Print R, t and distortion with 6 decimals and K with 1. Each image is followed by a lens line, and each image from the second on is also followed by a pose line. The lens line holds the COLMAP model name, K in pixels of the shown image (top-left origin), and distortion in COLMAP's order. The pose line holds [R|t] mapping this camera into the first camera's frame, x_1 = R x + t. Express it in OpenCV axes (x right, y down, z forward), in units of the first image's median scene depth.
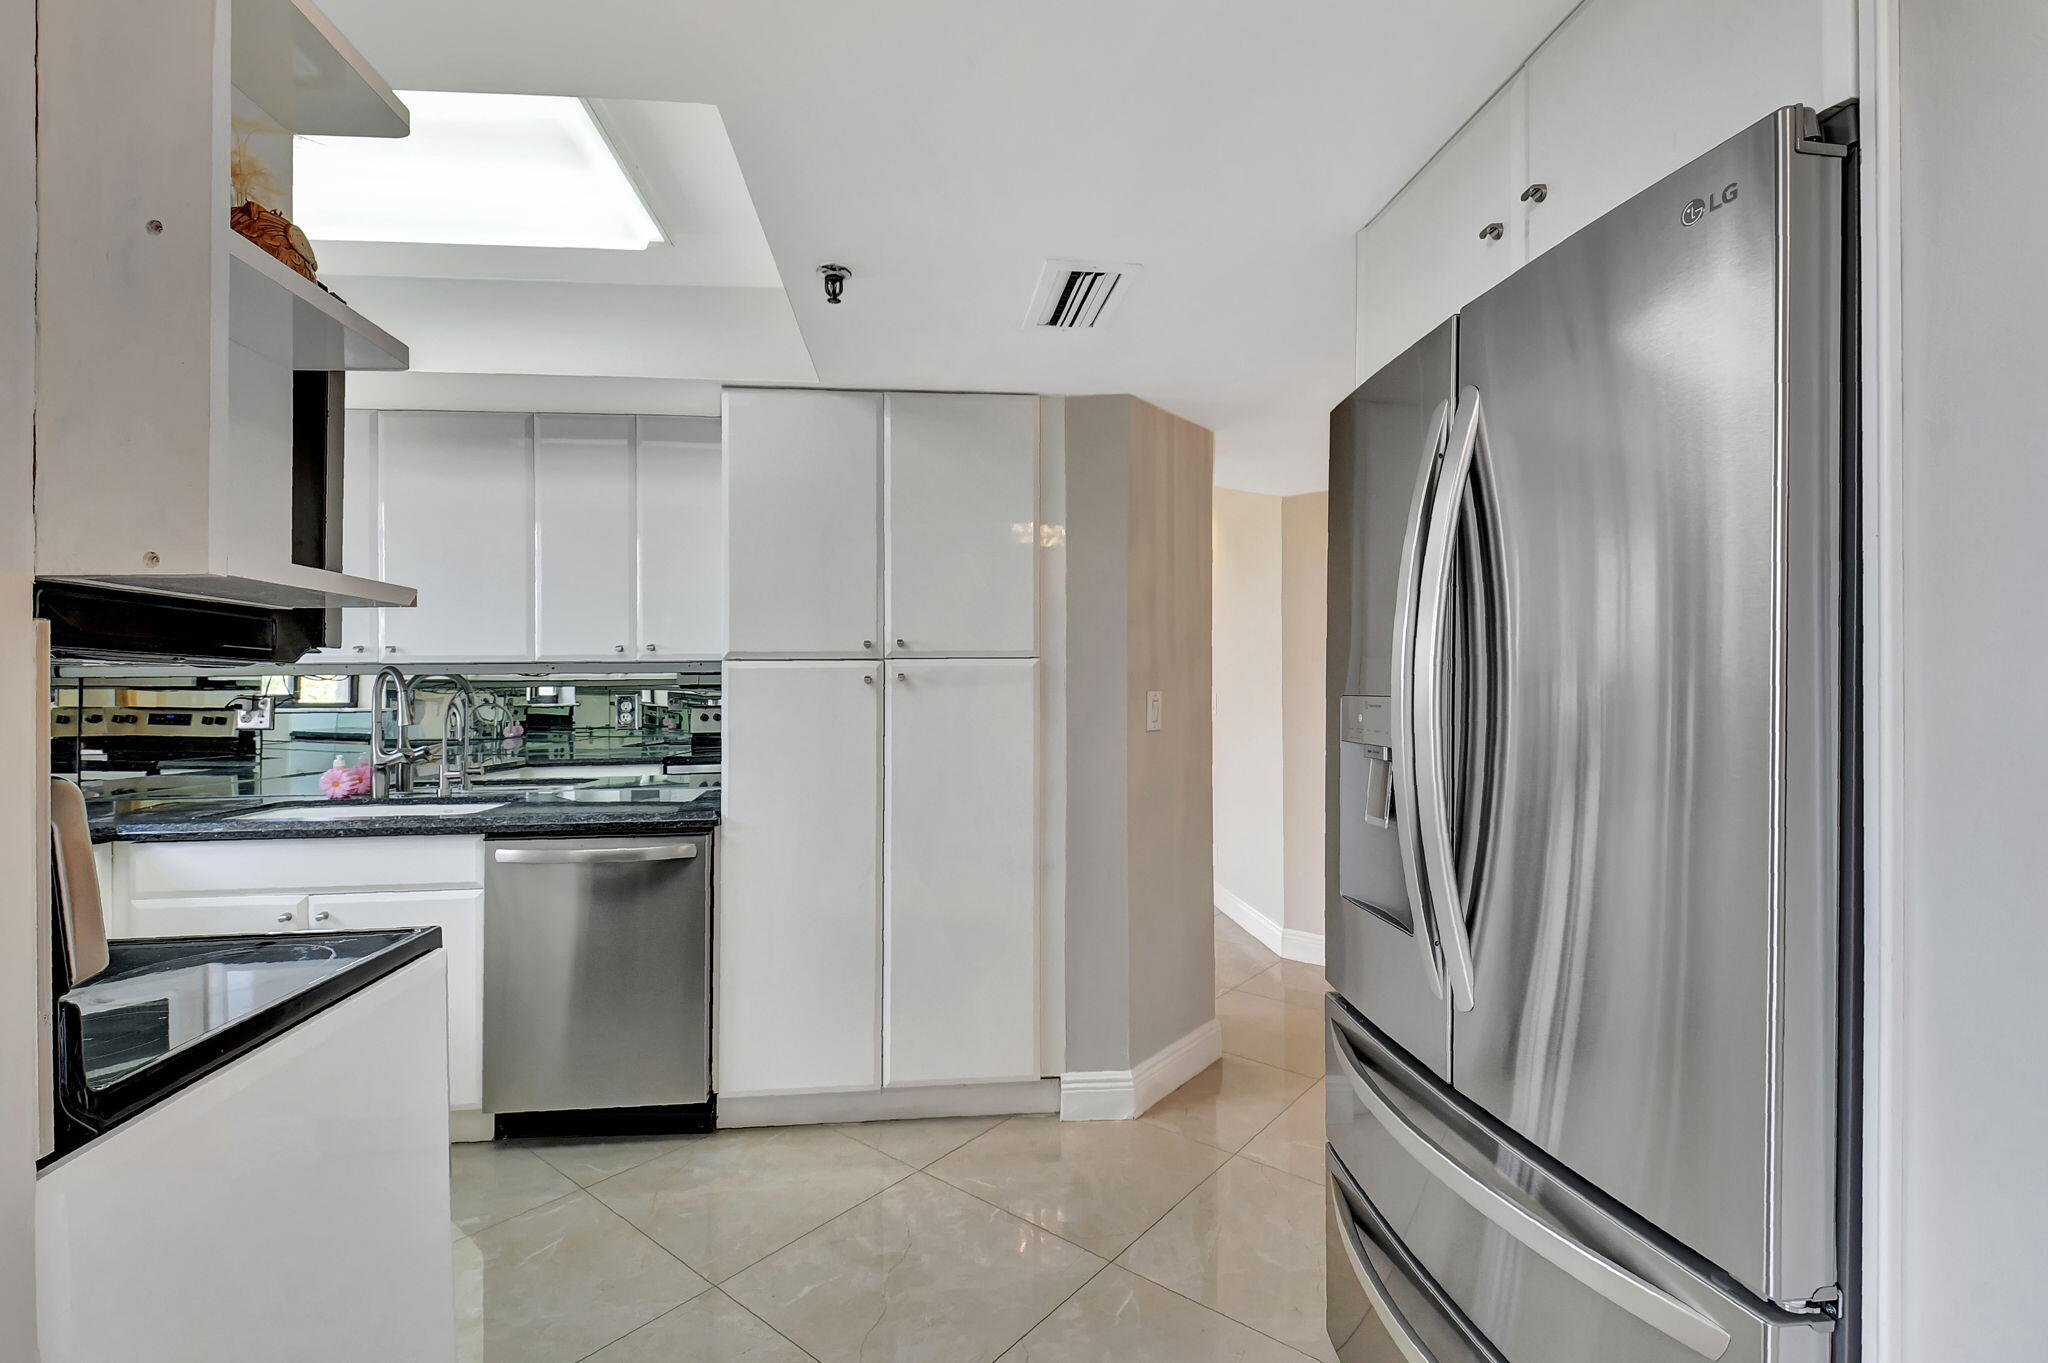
lens RADIAL K [[887.4, 0, 1024.0], [0, 887.4, 681.5], [0, 0, 1]] dist [0.044053, -0.026903]
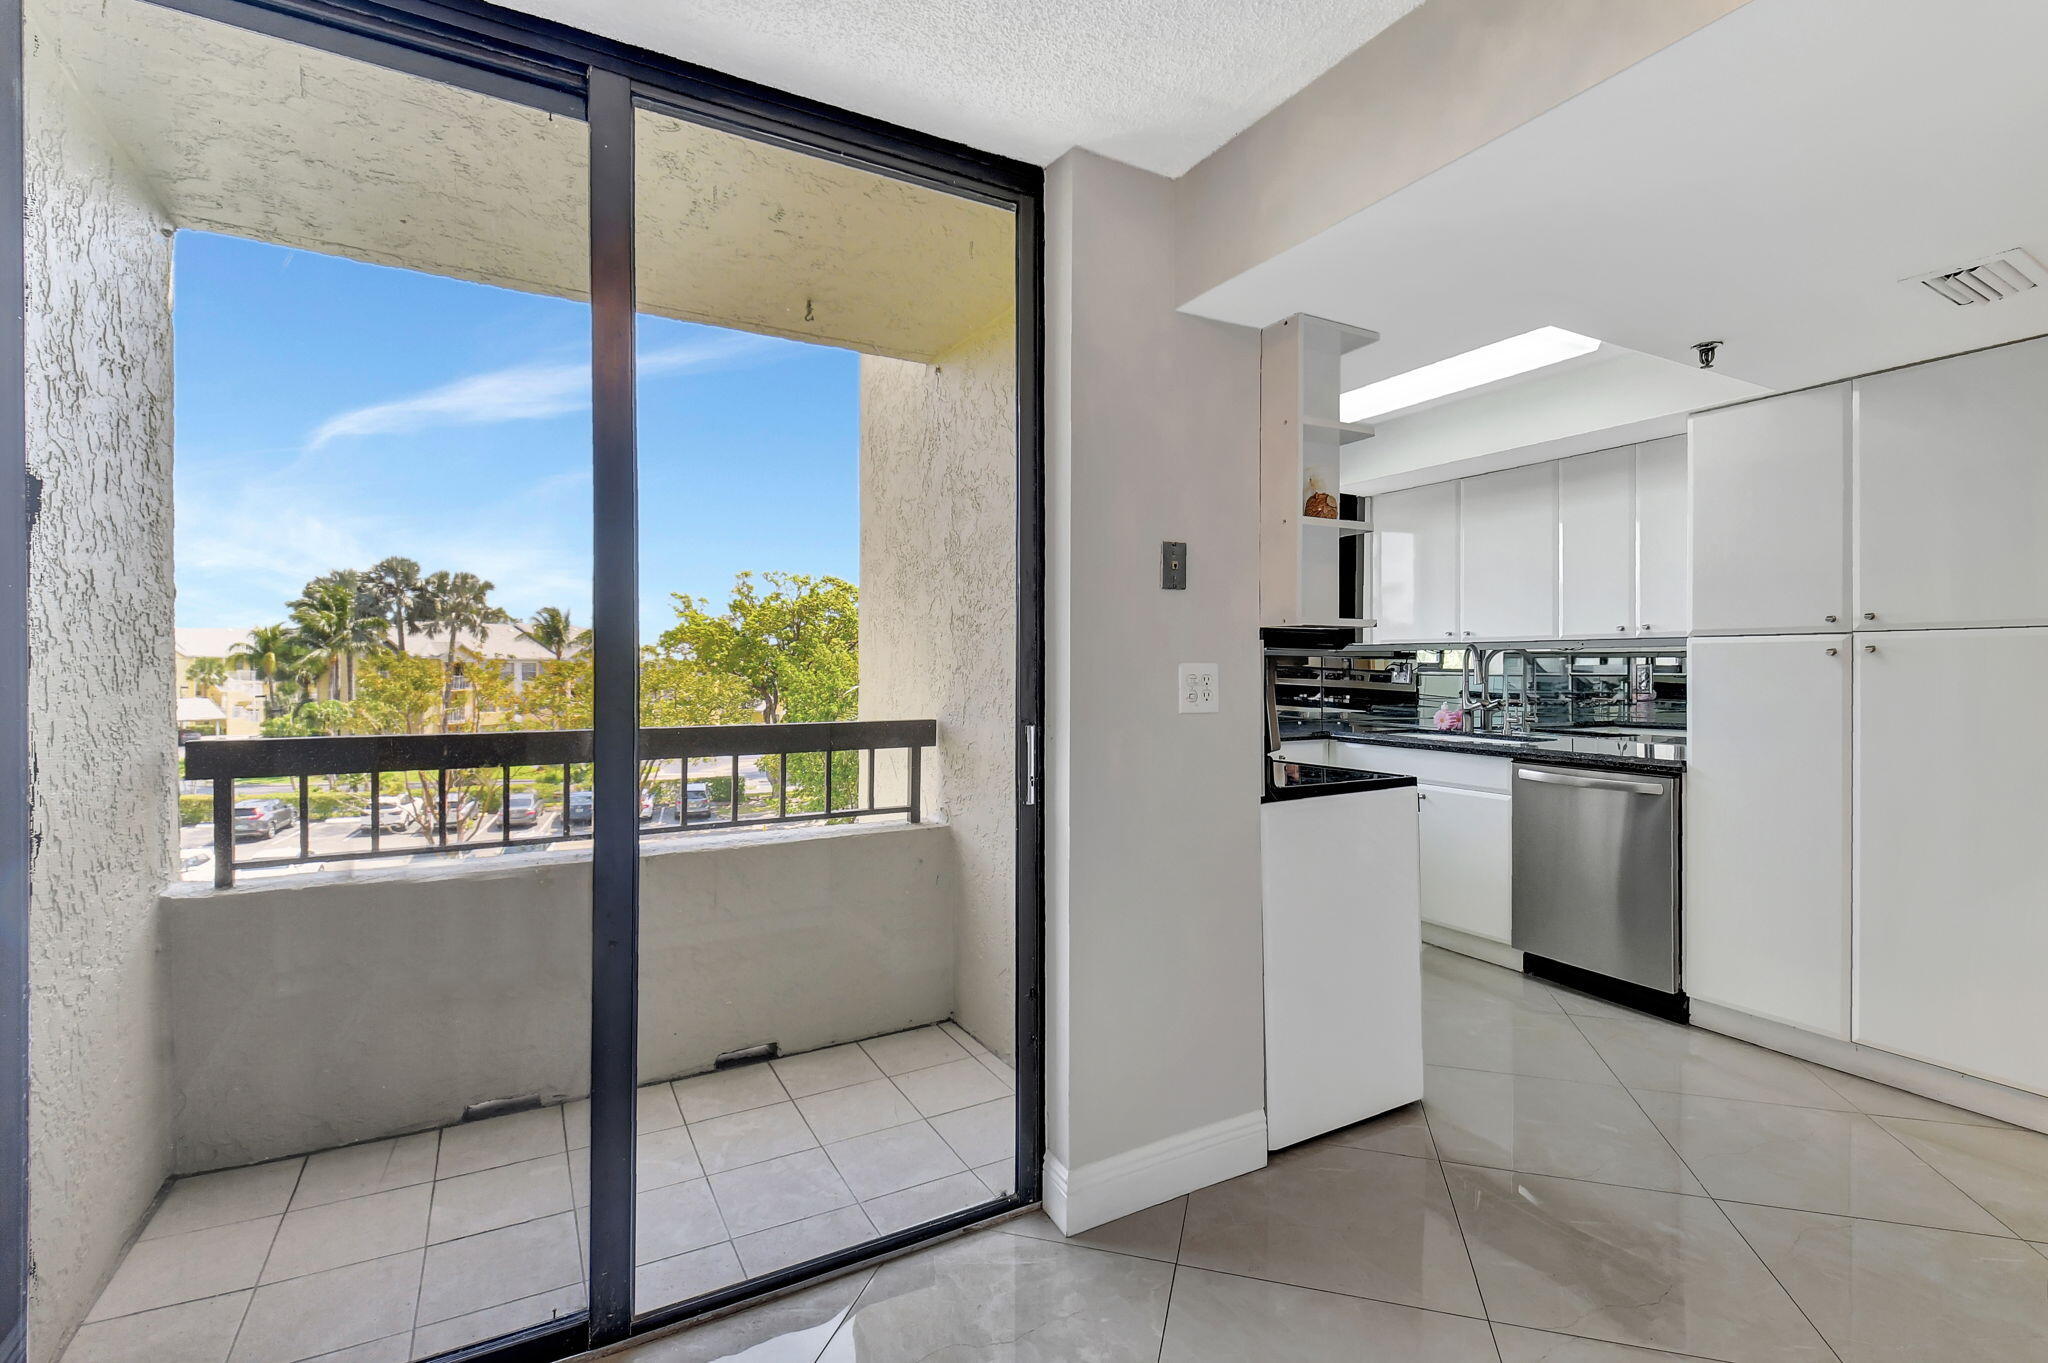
lens RADIAL K [[925.8, 0, 1023.7], [0, 925.8, 660.6], [0, 0, 1]] dist [-0.004432, -0.000928]
pose [[0.411618, 0.008015, -0.911321, 0.391762], [-0.005819, 0.999964, 0.006167, 0.006172], [0.911338, 0.002764, 0.411650, -0.307969]]
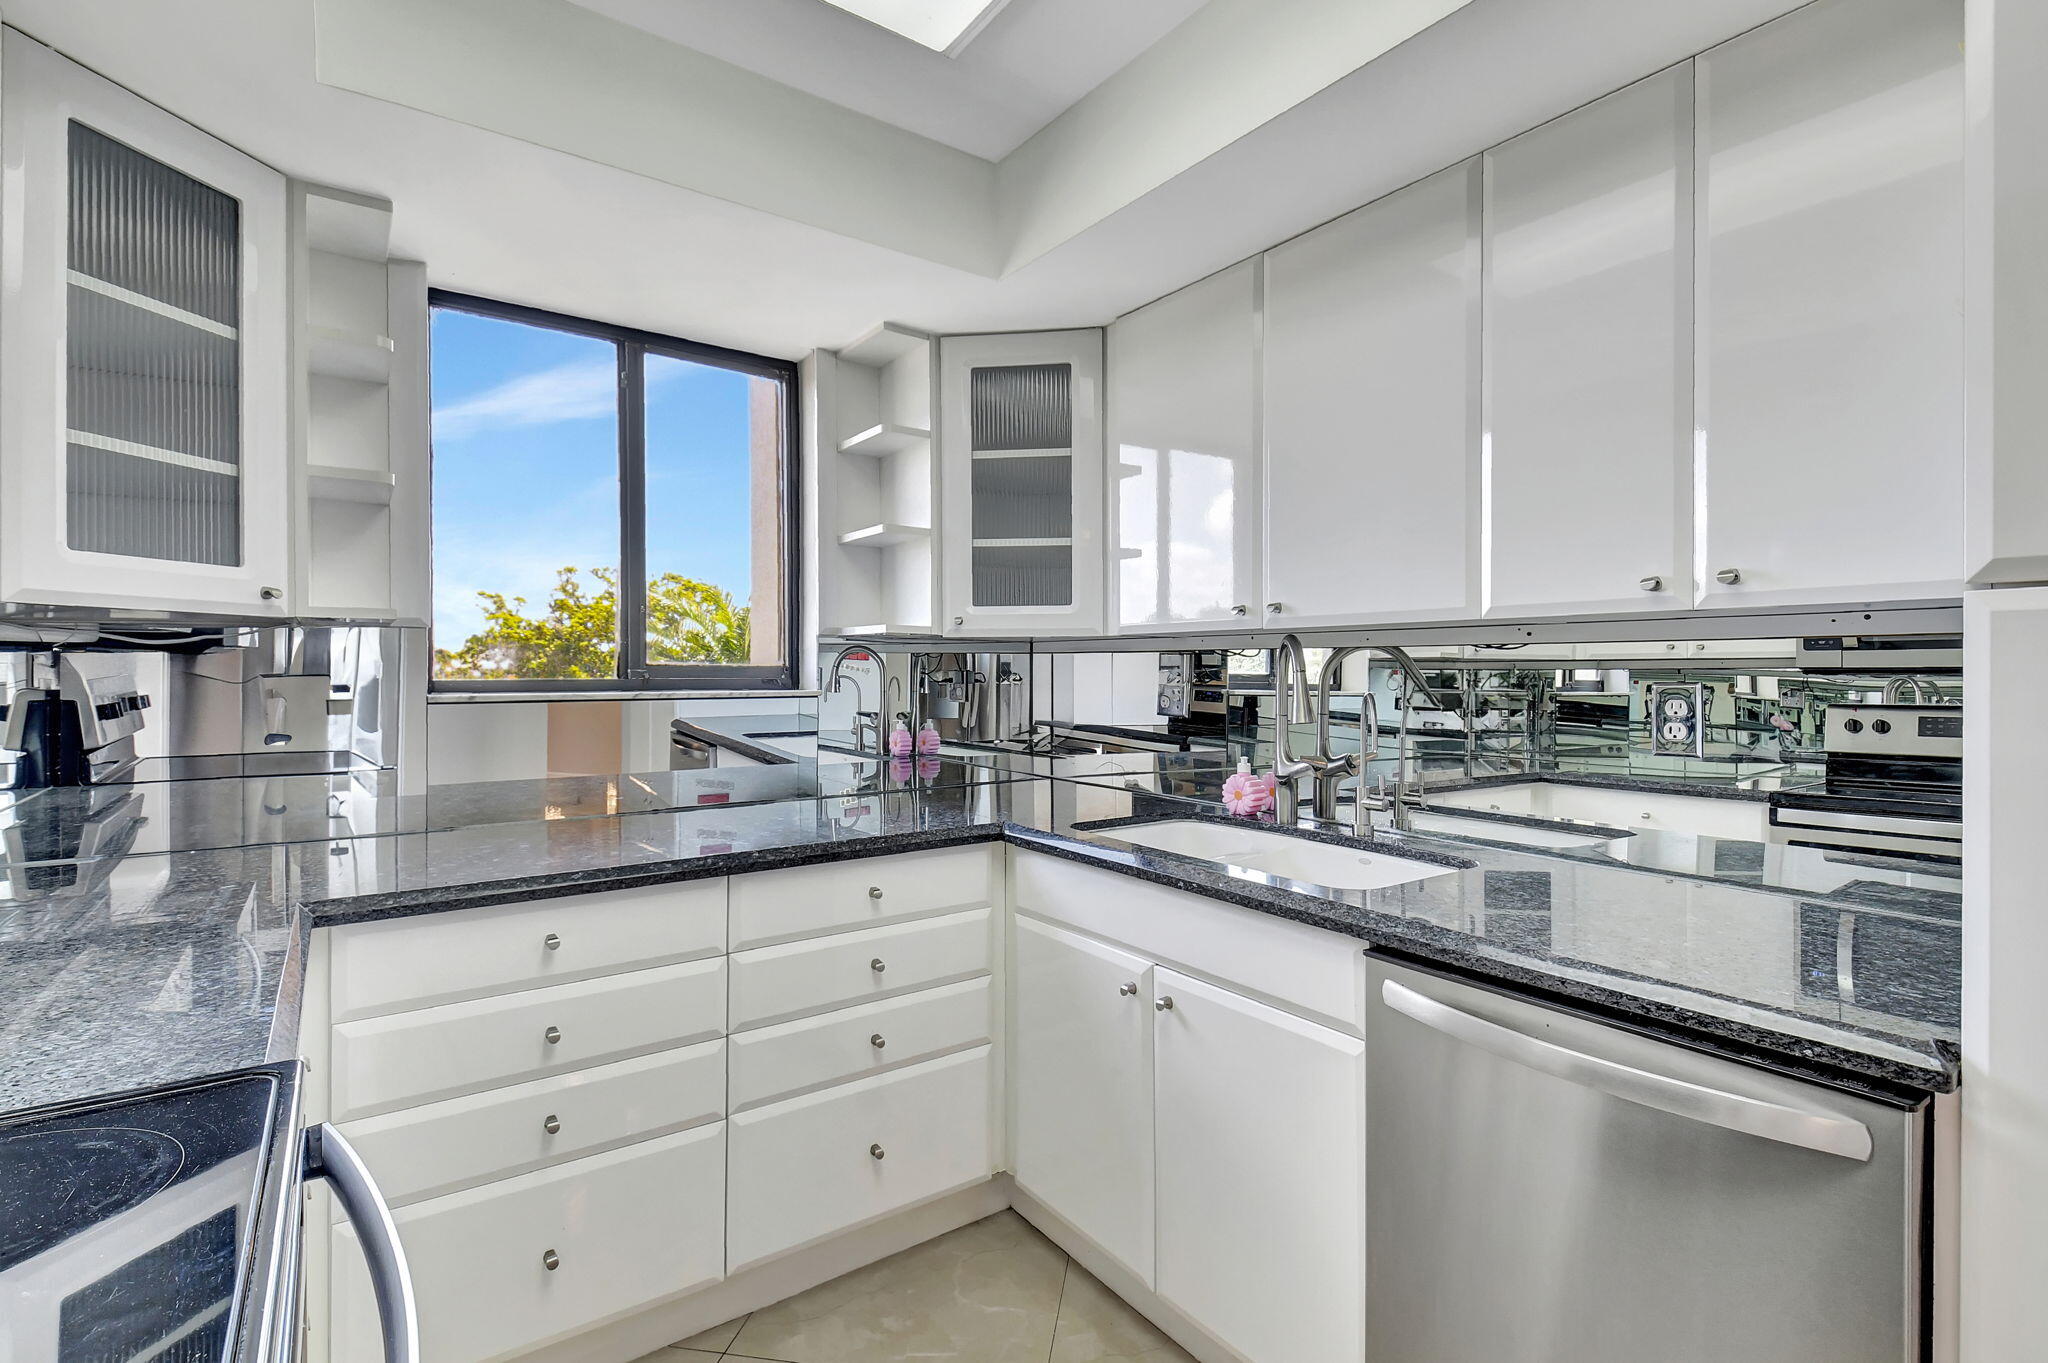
lens RADIAL K [[933.9, 0, 1020.1], [0, 933.9, 669.6], [0, 0, 1]] dist [0.002471, 0.000034]
pose [[0.487141, 0.008633, -0.873281, -0.186338], [-0.004247, 0.999963, 0.007516, 0.005627], [0.873313, 0.000047, 0.487160, 0.474094]]
